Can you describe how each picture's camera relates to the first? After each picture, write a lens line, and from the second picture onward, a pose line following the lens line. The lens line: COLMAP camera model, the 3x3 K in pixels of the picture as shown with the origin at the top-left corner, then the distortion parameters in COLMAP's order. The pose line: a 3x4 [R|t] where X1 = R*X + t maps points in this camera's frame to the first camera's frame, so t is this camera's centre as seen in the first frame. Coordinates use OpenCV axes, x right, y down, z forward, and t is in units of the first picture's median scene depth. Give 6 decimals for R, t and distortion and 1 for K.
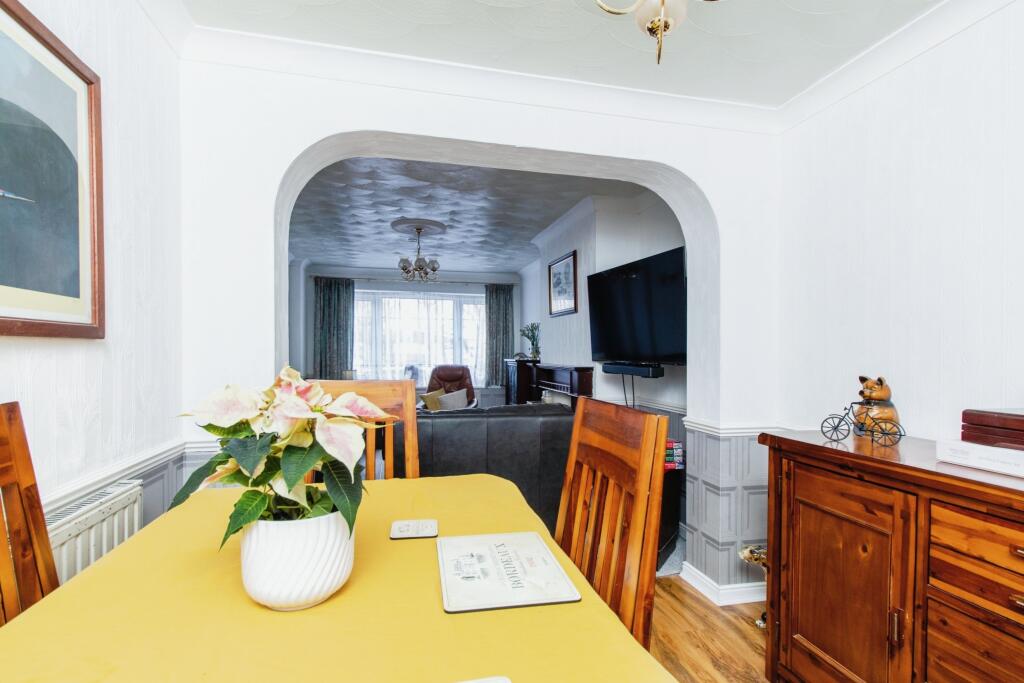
lens RADIAL K [[473.0, 0, 512.0], [0, 473.0, 341.5], [0, 0, 1]] dist [-0.000501, -0.000038]
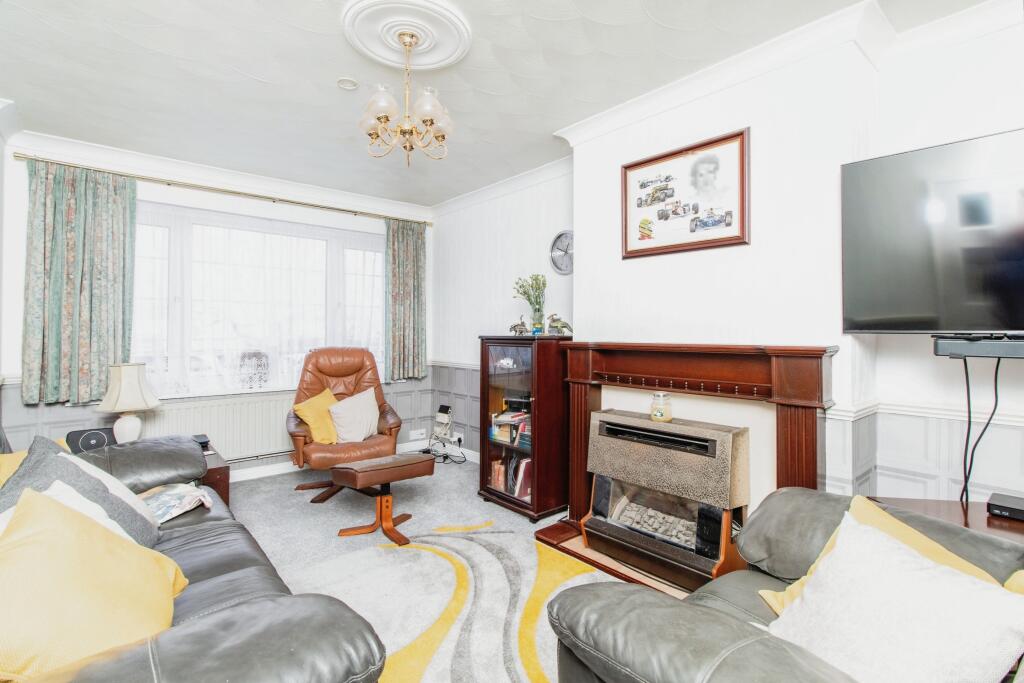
lens RADIAL K [[494.9, 0, 510.3], [0, 494.9, 316.7], [0, 0, 1]] dist [0.000028, 0.000030]
pose [[0.887162, 0.007343, 0.461400, -0.225877], [-0.004714, 0.999965, -0.006850, 0.014793], [-0.461435, 0.003902, 0.887166, 0.371255]]
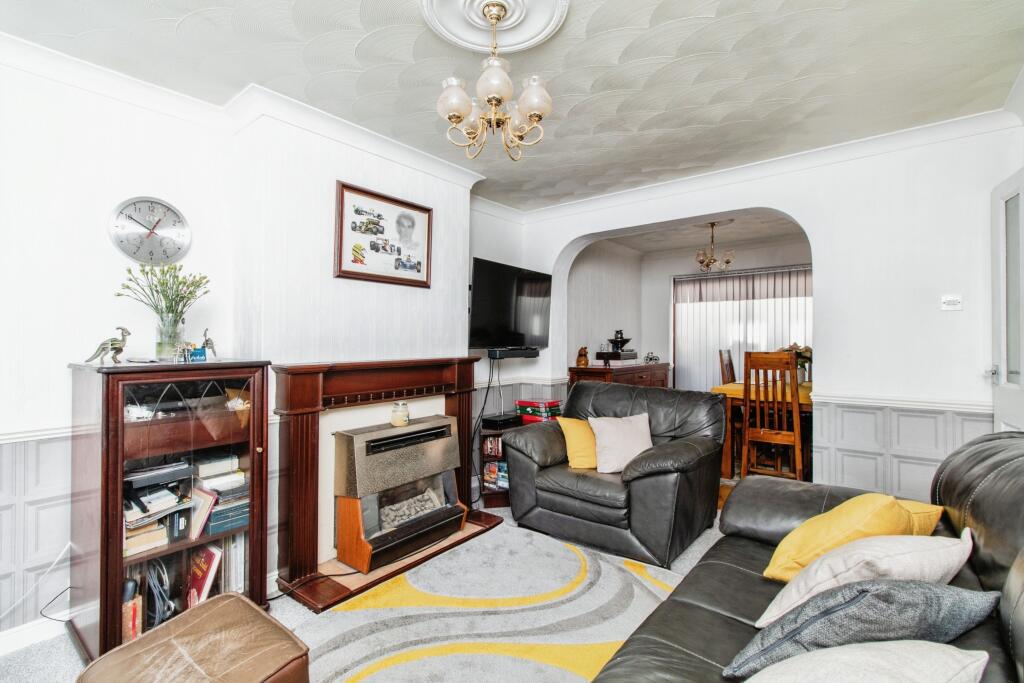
lens RADIAL K [[473.0, 0, 512.0], [0, 473.0, 341.5], [0, 0, 1]] dist [-0.000501, -0.000038]
pose [[-0.626388, 0.001674, 0.779510, -0.341902], [-0.008532, 0.999923, -0.009003, 0.017973], [-0.779465, -0.012290, -0.626326, 0.828186]]
